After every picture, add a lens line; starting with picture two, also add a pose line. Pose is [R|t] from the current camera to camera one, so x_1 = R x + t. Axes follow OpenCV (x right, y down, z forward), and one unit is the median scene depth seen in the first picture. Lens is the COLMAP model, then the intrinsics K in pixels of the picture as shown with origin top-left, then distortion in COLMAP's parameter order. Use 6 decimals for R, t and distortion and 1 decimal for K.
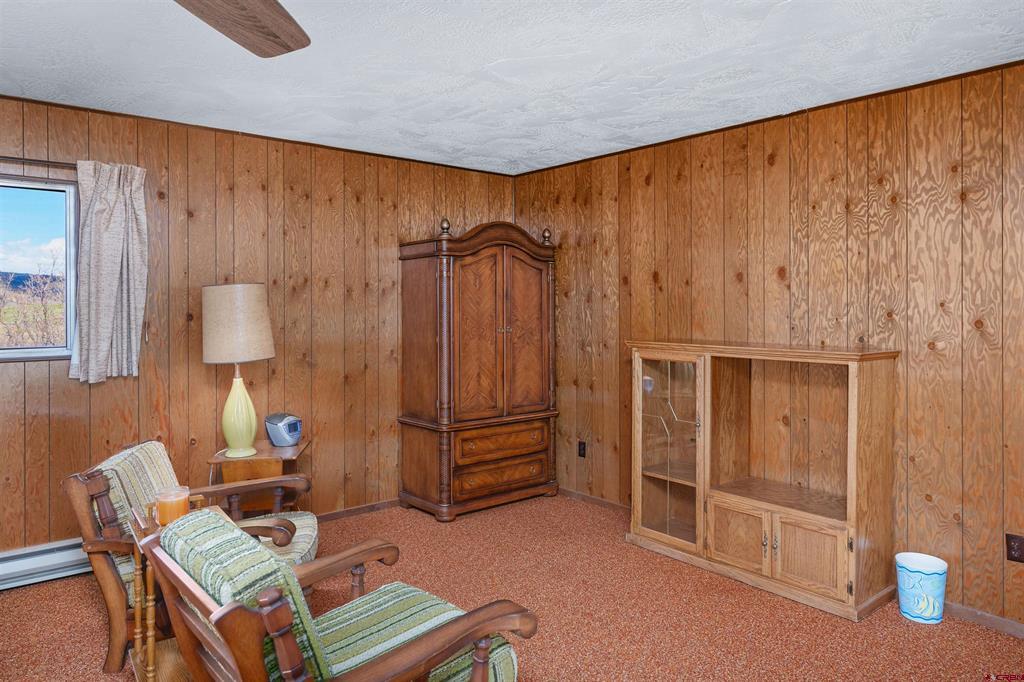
lens RADIAL K [[683.6, 0, 543.9], [0, 683.6, 317.0], [0, 0, 1]] dist [0.001768, 0.000502]
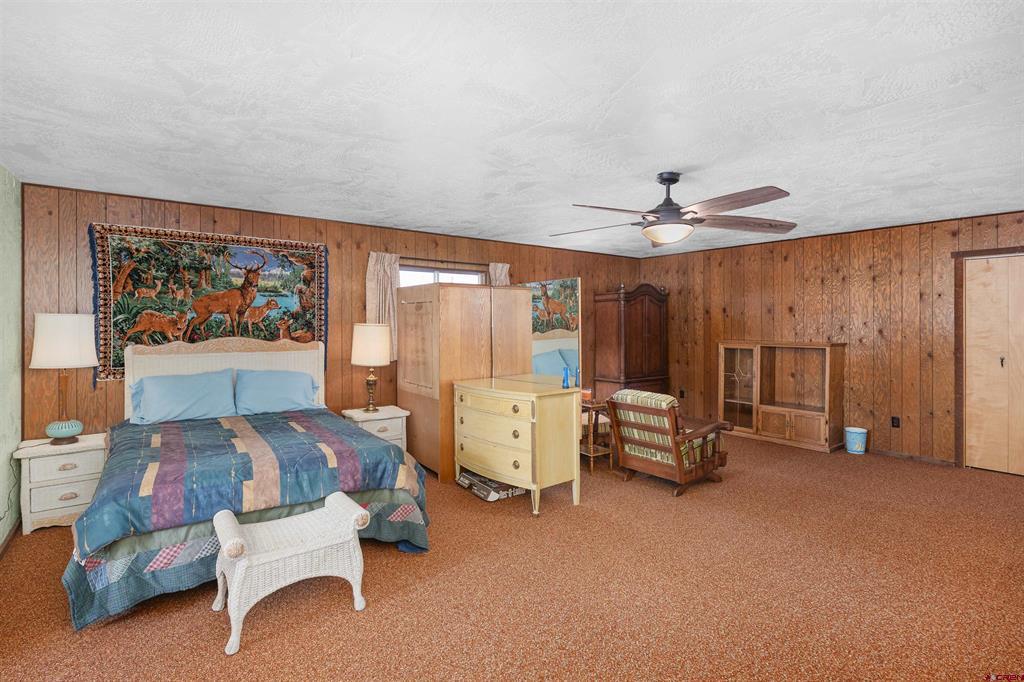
lens RADIAL K [[540.9, 0, 509.0], [0, 540.9, 332.1], [0, 0, 1]] dist [-0.002150, -0.000408]
pose [[0.999210, 0.000775, -0.039741, -0.512718], [-0.000795, 1.000000, -0.000476, 0.011806], [0.039741, 0.000507, 0.999210, -0.819810]]
